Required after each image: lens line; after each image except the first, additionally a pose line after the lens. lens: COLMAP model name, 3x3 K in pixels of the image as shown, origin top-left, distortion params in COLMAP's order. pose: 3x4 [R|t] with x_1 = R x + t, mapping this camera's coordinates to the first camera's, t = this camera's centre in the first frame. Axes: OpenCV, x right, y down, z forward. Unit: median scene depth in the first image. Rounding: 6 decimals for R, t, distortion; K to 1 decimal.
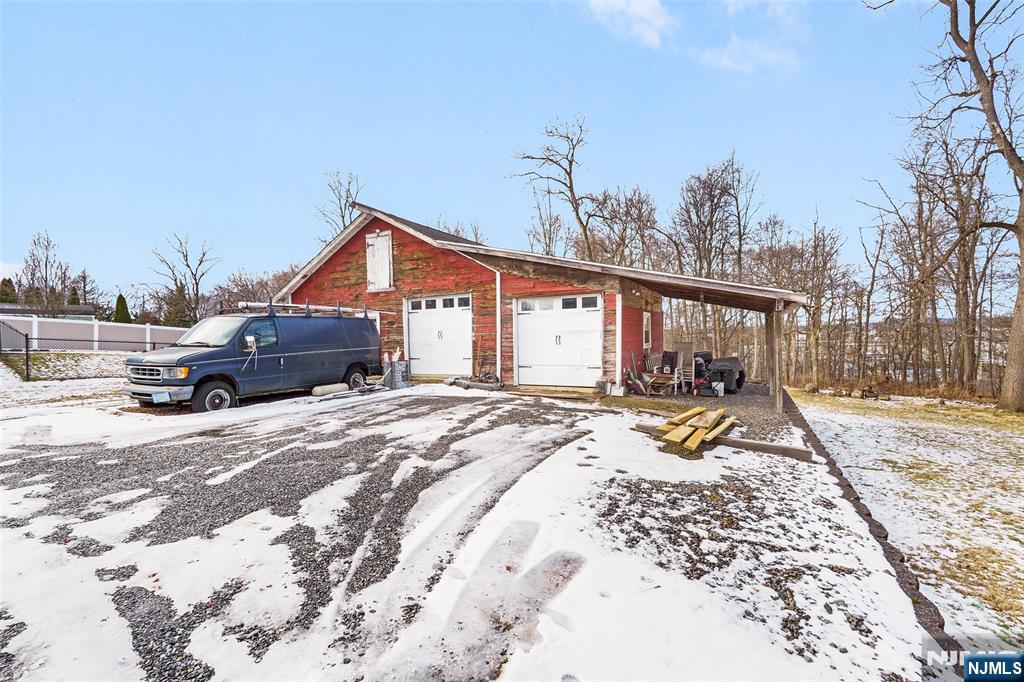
lens RADIAL K [[462.6, 0, 510.9], [0, 462.6, 339.0], [0, 0, 1]] dist [-0.005736, -0.000537]
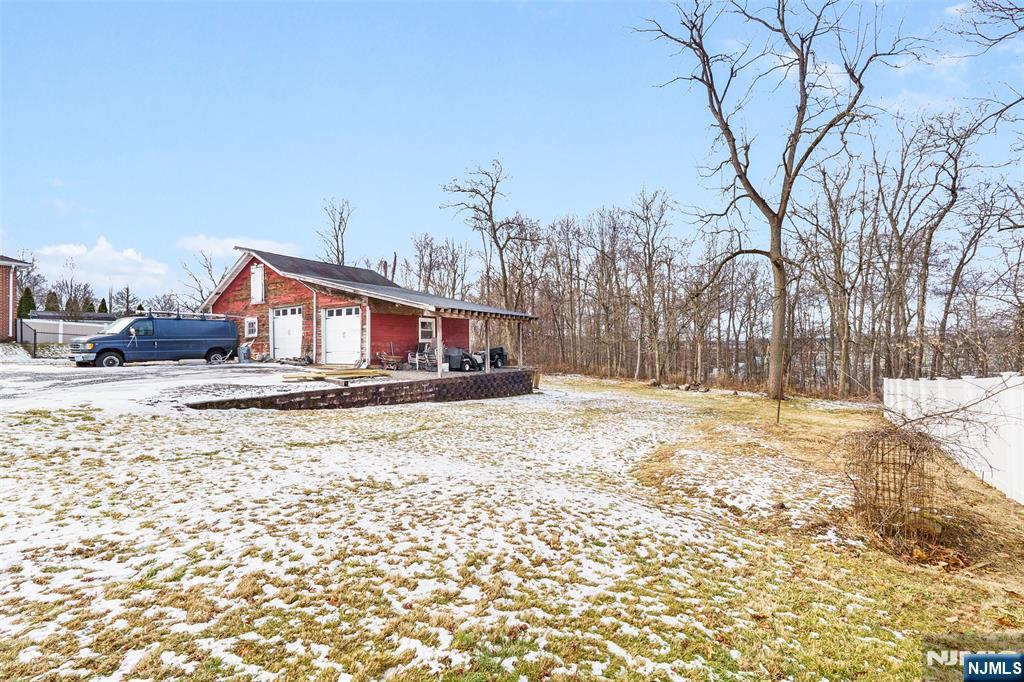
lens RADIAL K [[462.6, 0, 513.3], [0, 462.6, 340.8], [0, 0, 1]] dist [-0.005736, -0.000537]
pose [[0.997527, 0.007397, -0.069894, 0.730547], [-0.008596, 0.999821, -0.016859, 0.040304], [0.069756, 0.017418, 0.997412, -0.494424]]
